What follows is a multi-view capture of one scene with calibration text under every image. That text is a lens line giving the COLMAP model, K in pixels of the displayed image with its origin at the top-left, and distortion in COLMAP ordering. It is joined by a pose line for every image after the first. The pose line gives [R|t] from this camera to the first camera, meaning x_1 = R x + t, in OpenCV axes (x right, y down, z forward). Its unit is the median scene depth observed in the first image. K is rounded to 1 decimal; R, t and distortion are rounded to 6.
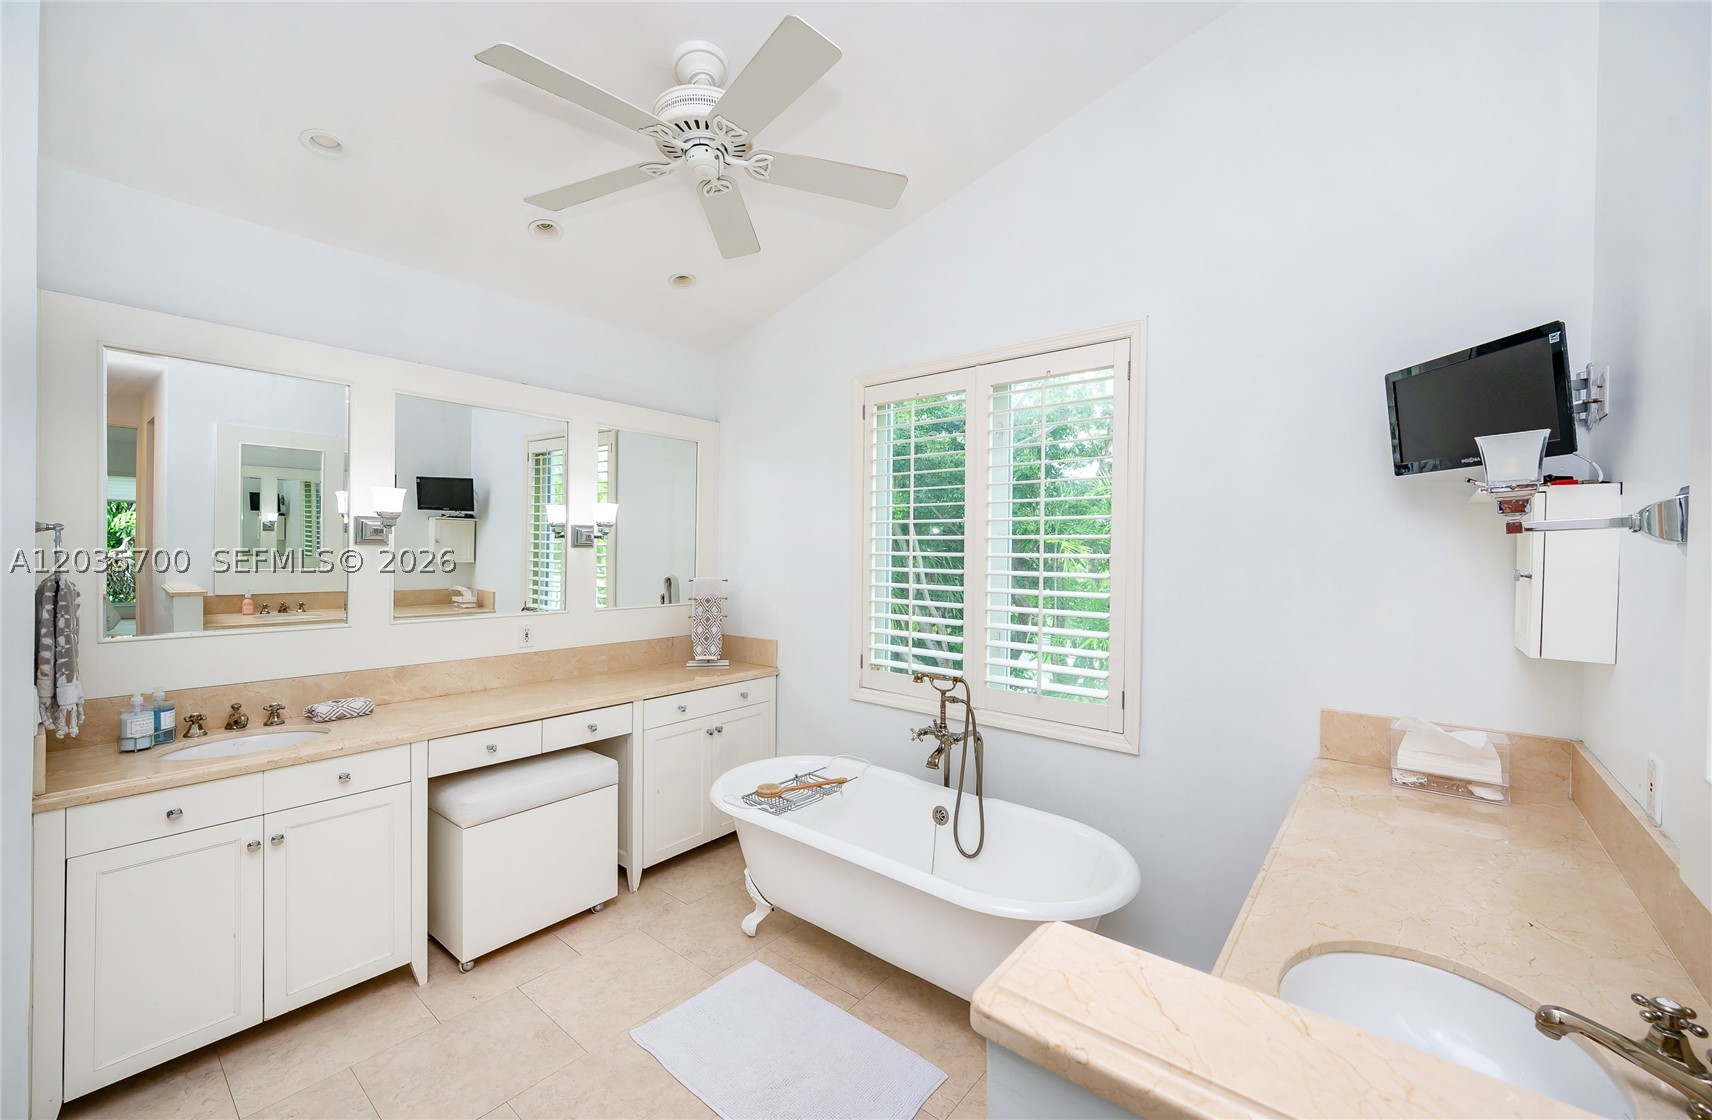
lens RADIAL K [[671.2, 0, 856.0], [0, 671.2, 560.0], [0, 0, 1]] dist [-0.001093, -0.000153]
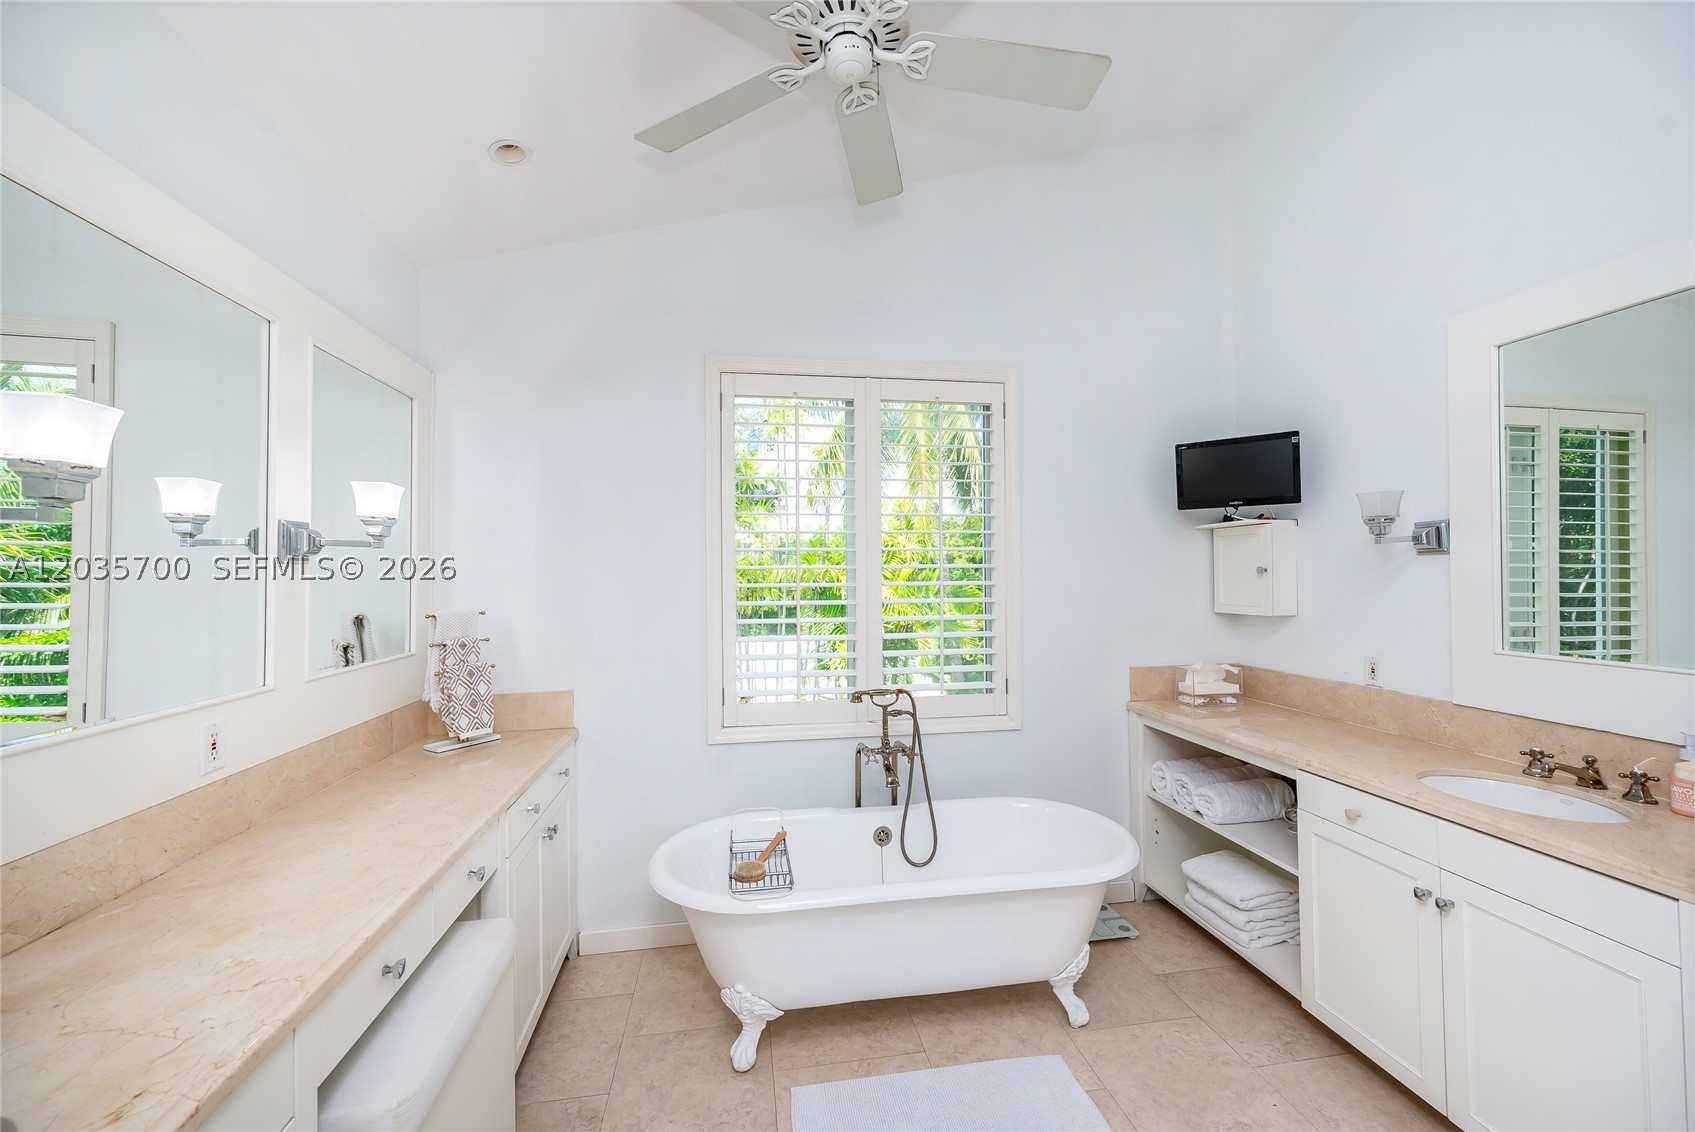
lens RADIAL K [[685.8, 0, 847.5], [0, 685.8, 566.0], [0, 0, 1]] dist [0.001372, 0.000101]
pose [[0.655774, -0.011341, 0.754872, -0.672515], [0.027076, 0.999597, -0.008504, -0.000815], [-0.754472, 0.026016, 0.655816, 0.395681]]
